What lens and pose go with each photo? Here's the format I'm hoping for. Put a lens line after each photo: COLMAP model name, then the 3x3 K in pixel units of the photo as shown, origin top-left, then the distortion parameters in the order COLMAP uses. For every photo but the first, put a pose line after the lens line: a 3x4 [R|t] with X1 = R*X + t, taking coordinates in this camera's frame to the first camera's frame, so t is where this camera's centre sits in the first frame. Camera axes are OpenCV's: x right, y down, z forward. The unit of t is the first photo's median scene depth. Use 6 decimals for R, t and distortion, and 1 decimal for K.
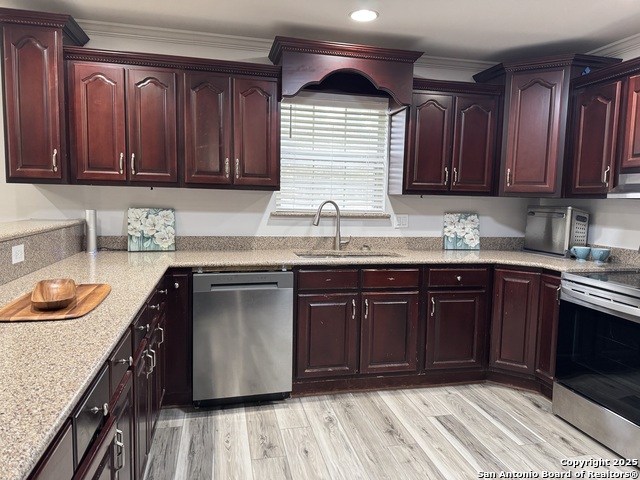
lens RADIAL K [[459.2, 0, 304.7], [0, 459.2, 236.3], [0, 0, 1]] dist [0.092781, -0.084004]
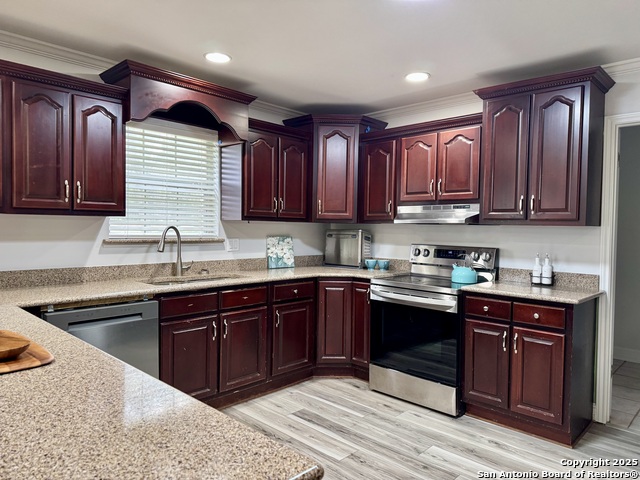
lens RADIAL K [[459.2, 0, 323.7], [0, 459.2, 236.5], [0, 0, 1]] dist [0.092781, -0.084004]
pose [[0.838313, -0.023342, 0.544690, -0.235369], [0.050525, 0.998110, -0.034987, -0.004377], [-0.542843, 0.056851, 0.837908, -0.021196]]
